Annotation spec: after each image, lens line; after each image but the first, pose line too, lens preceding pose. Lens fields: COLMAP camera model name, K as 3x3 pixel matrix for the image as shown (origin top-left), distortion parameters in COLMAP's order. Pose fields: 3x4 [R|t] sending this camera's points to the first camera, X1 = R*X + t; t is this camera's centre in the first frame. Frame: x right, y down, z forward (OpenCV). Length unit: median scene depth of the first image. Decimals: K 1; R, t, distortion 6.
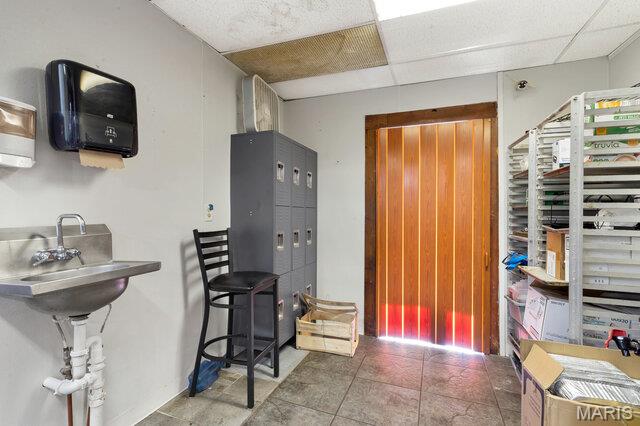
lens RADIAL K [[293.2, 0, 319.4], [0, 293.2, 214.4], [0, 0, 1]] dist [-0.003115, -0.000402]
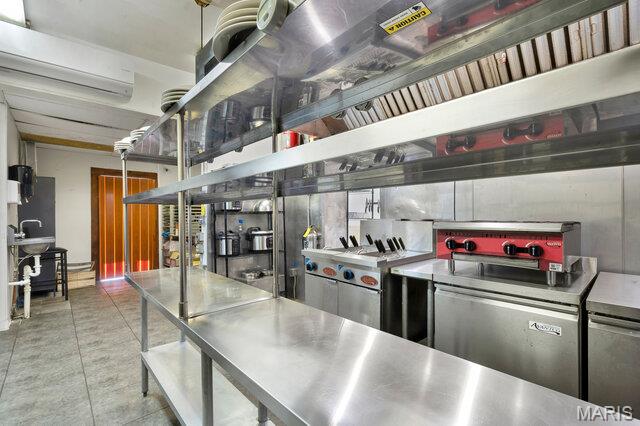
lens RADIAL K [[293.2, 0, 319.4], [0, 293.2, 214.4], [0, 0, 1]] dist [-0.003115, -0.000402]
pose [[0.453126, 0.002003, 0.891444, -0.931818], [0.008370, 0.999944, -0.006502, -0.005107], [-0.891407, 0.010408, 0.453084, -1.275557]]
